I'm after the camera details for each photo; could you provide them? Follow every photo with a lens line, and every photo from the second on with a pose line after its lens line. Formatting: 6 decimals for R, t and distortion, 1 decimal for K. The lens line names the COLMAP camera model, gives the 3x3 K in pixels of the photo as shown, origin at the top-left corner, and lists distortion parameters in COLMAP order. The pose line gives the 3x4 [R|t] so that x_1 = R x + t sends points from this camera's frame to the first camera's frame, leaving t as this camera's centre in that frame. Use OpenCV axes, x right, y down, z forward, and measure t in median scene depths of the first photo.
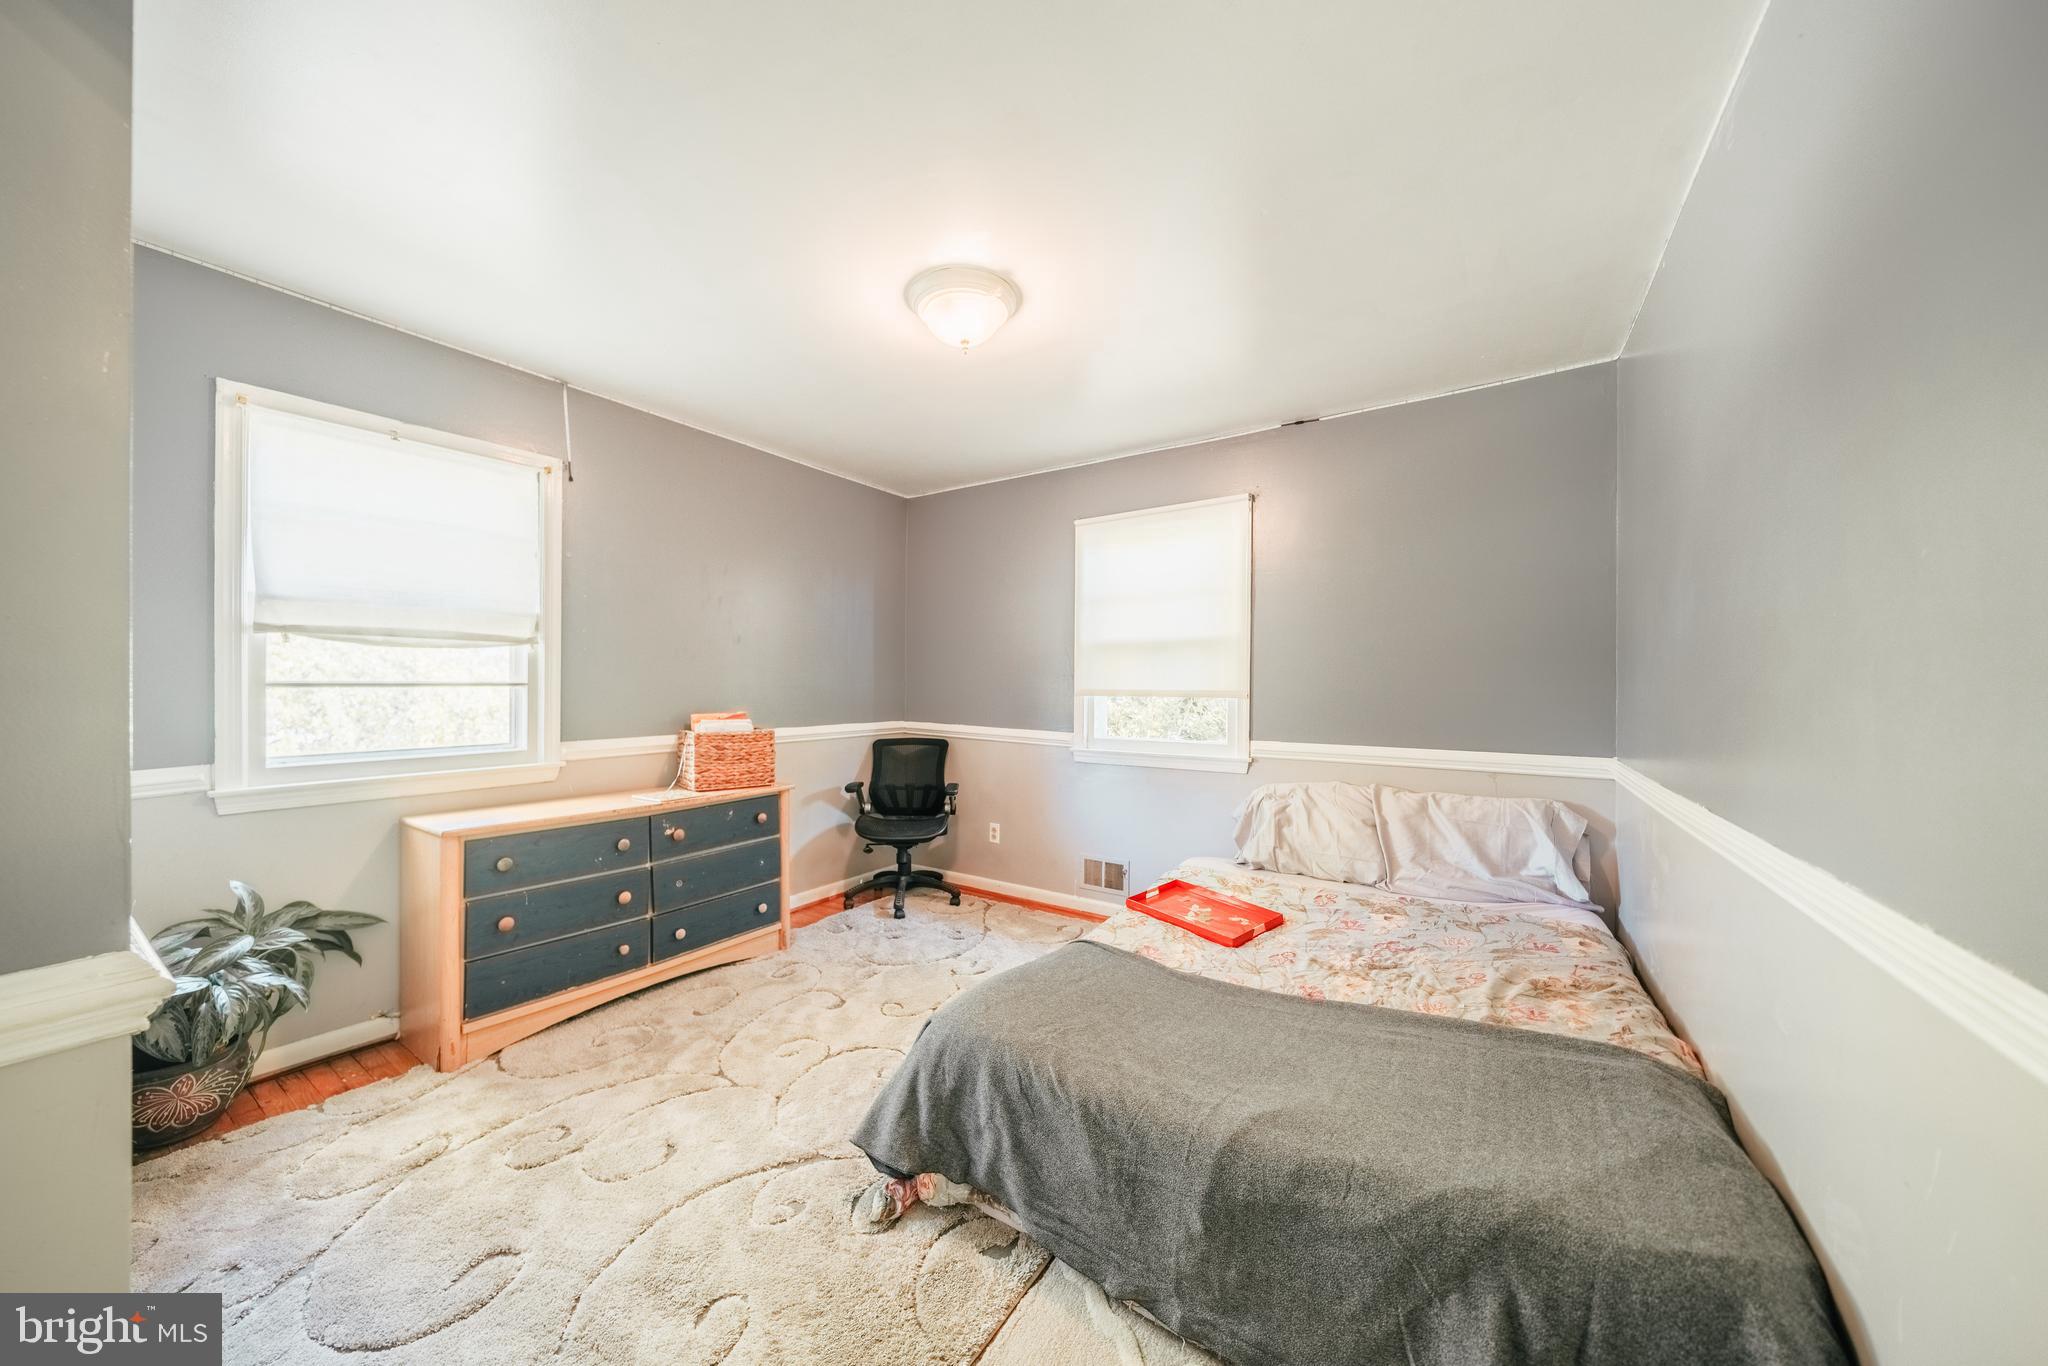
lens RADIAL K [[710.4, 0, 999.3], [0, 710.4, 694.7], [0, 0, 1]] dist [-0.019463, 0.000278]
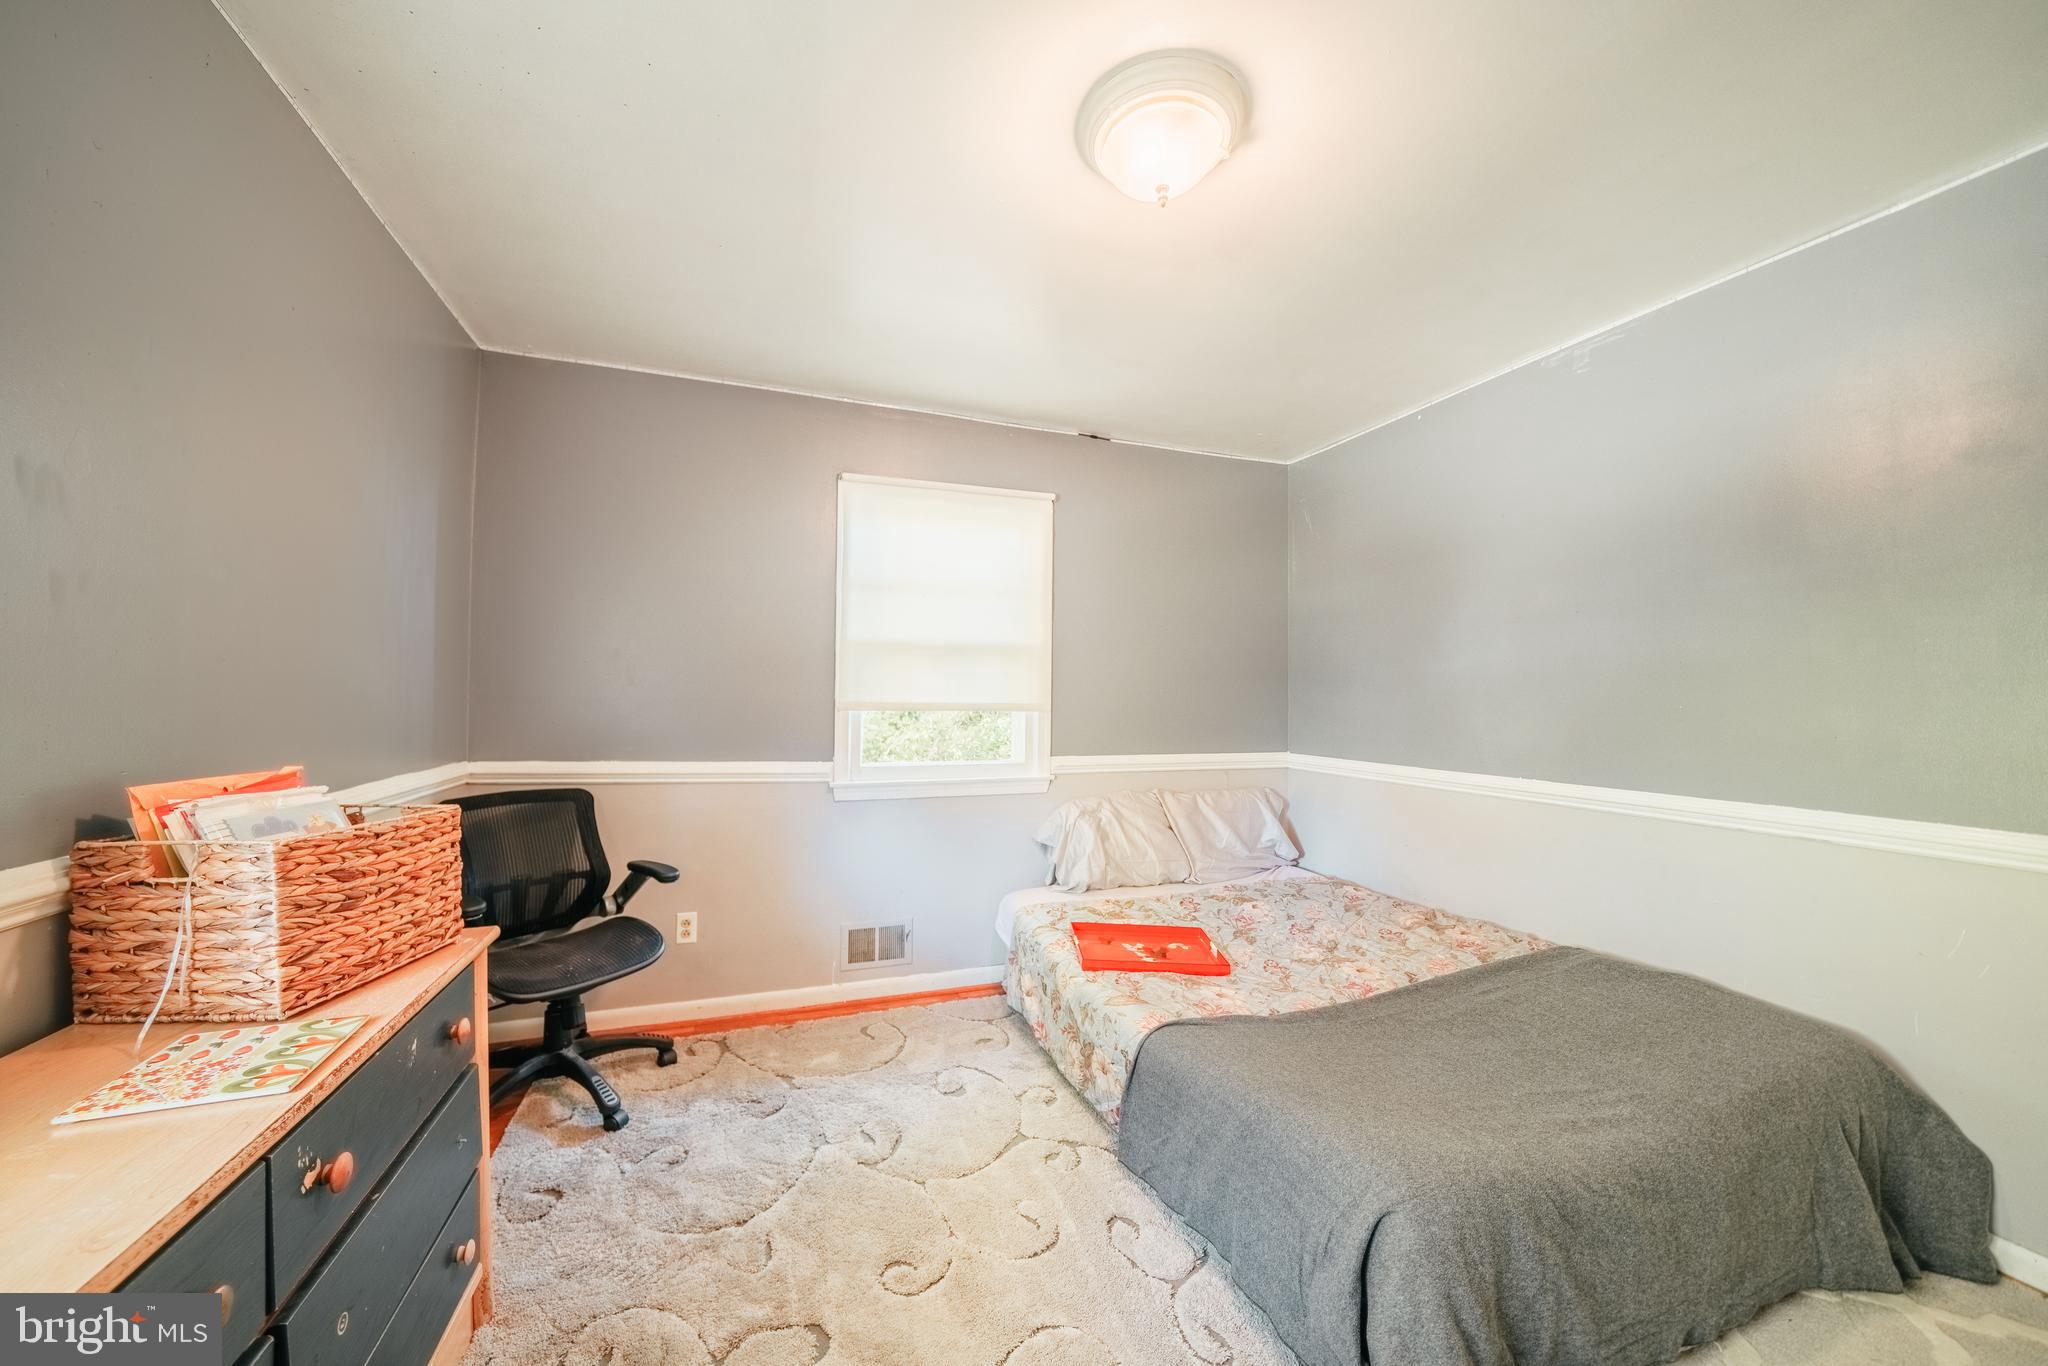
lens RADIAL K [[718.1, 0, 1021.8], [0, 718.1, 691.9], [0, 0, 1]] dist [-0.022617, -0.000057]
pose [[0.576876, 0.007942, 0.816793, -0.438165], [0.004224, 0.999910, -0.012705, -0.008767], [-0.816821, 0.010779, 0.576790, 0.470250]]
